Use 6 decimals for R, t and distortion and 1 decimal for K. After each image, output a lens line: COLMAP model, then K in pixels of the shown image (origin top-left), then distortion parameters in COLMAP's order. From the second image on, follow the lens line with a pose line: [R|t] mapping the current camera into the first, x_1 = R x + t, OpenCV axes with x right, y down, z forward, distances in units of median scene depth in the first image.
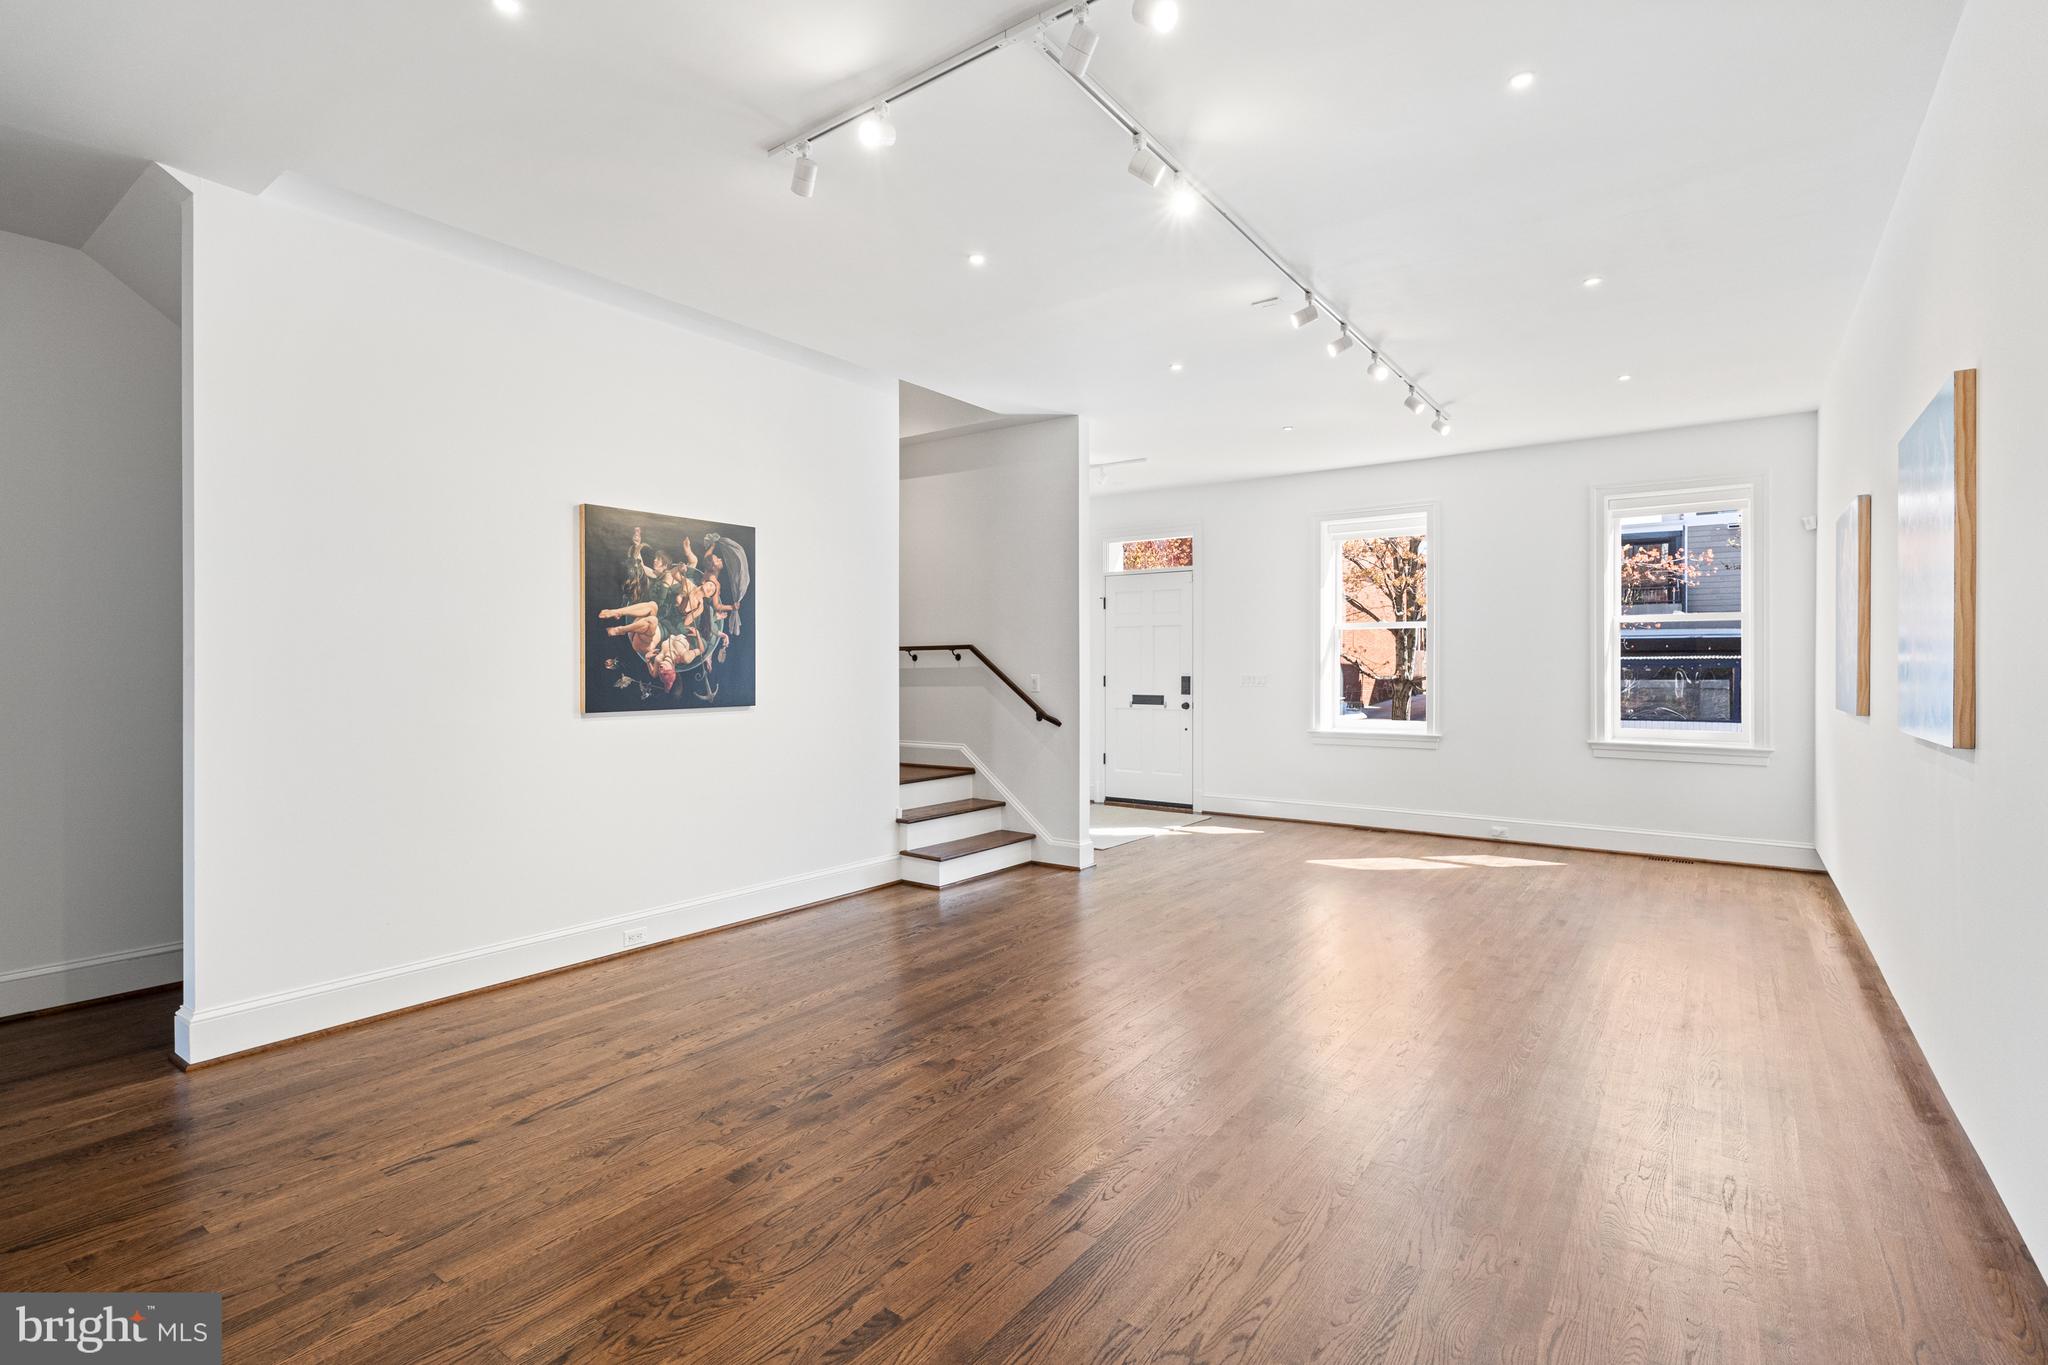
lens RADIAL K [[954.7, 0, 1020.8], [0, 954.7, 675.4], [0, 0, 1]] dist [-0.004221, -0.000407]
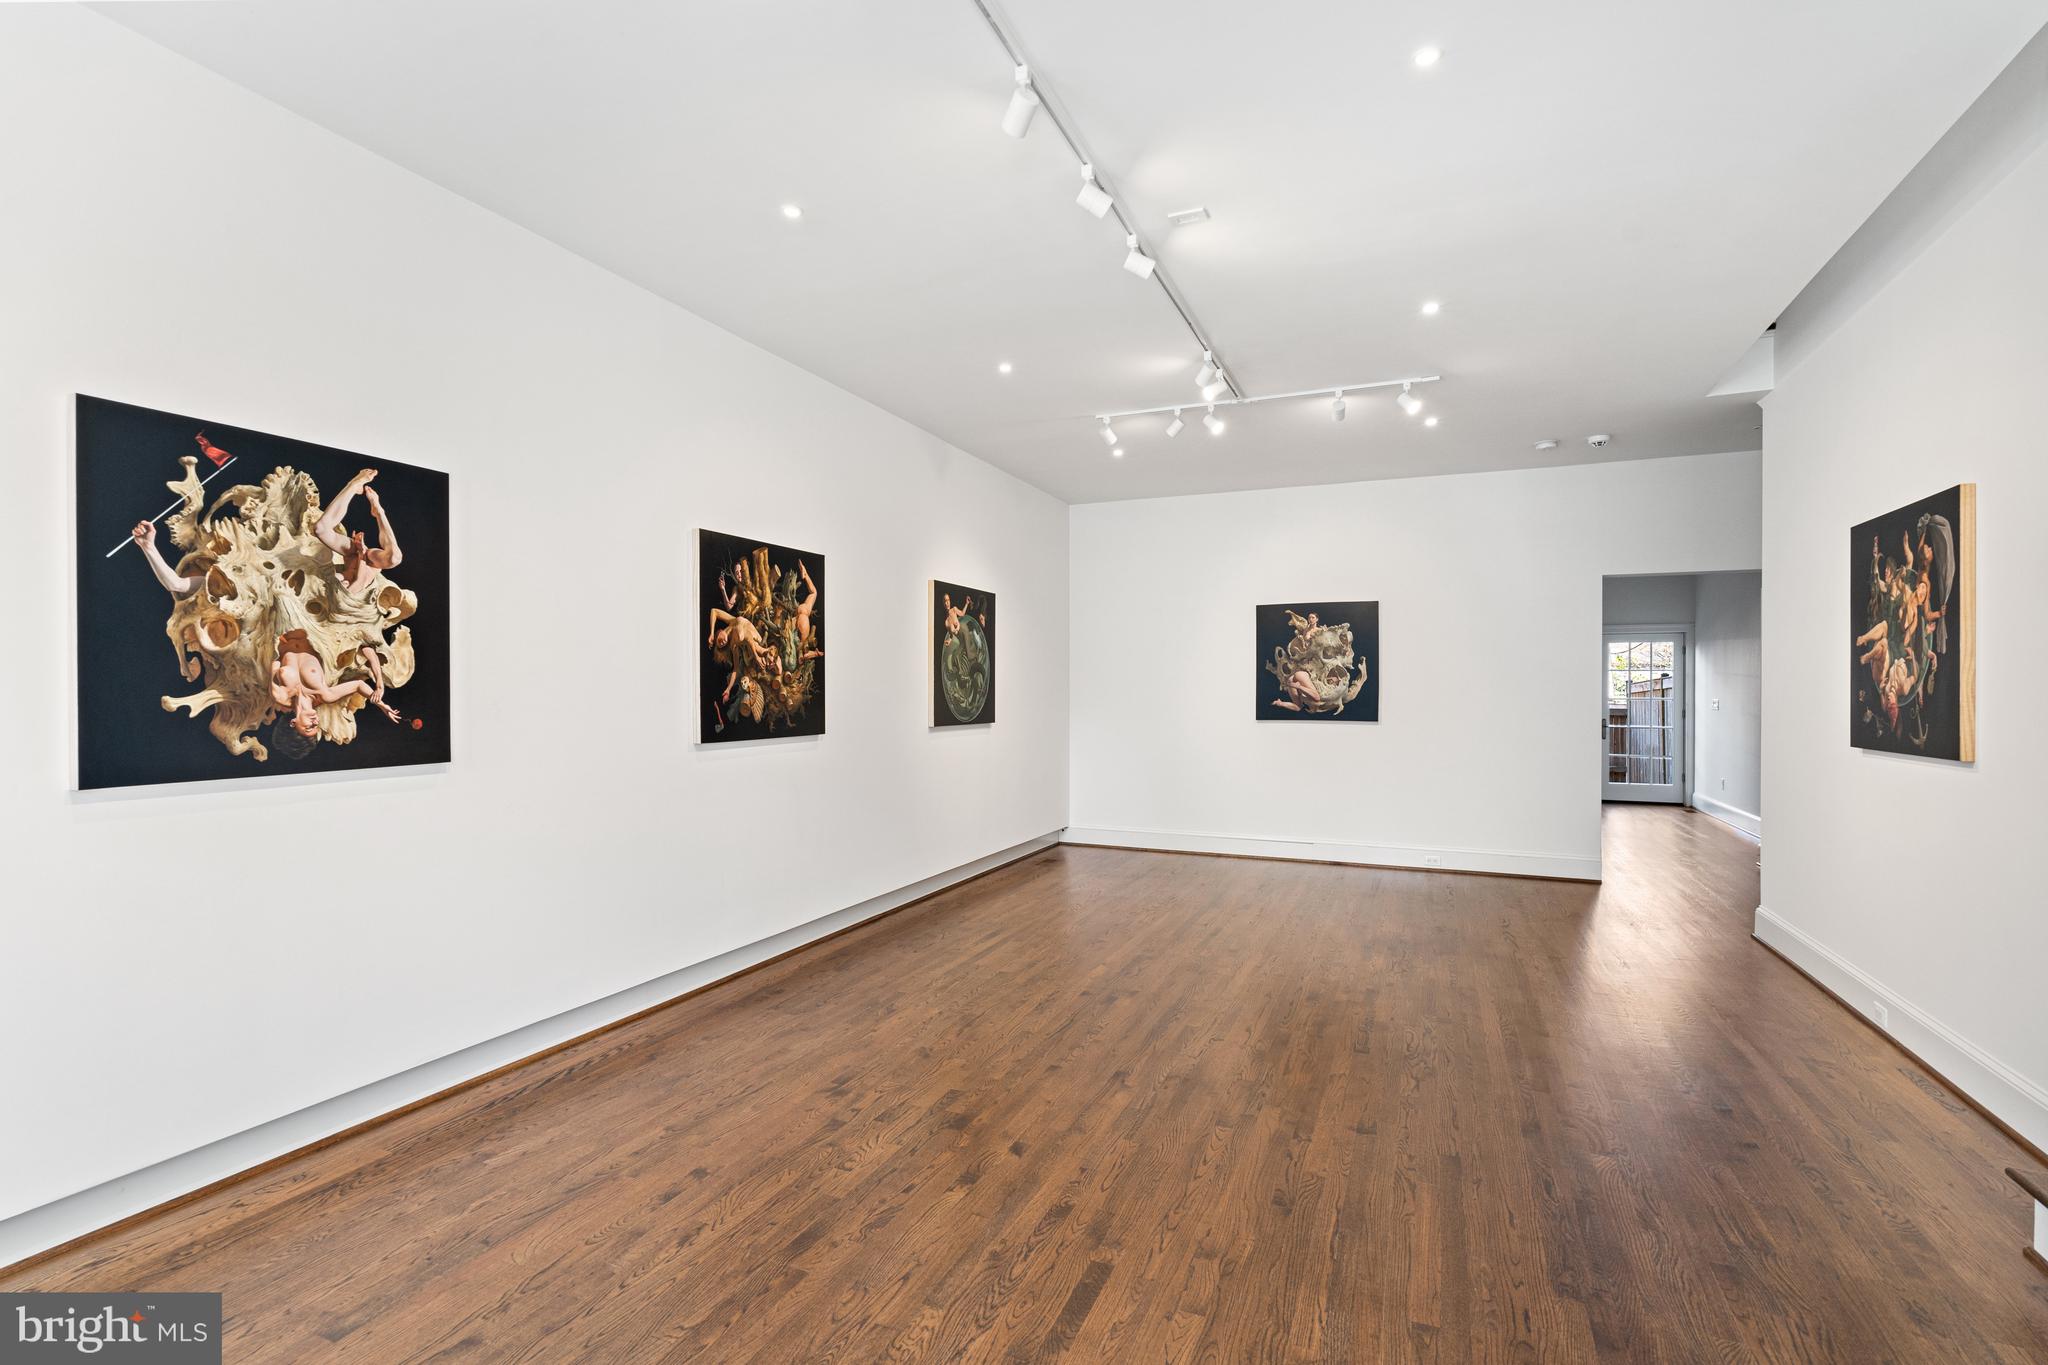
lens RADIAL K [[954.7, 0, 1025.0], [0, 954.7, 688.4], [0, 0, 1]] dist [-0.004221, -0.000407]
pose [[-0.973434, 0.005712, -0.228895, 0.512419], [0.004949, 0.999980, 0.003909, -0.023996], [0.228913, 0.002672, -0.973443, 1.564273]]
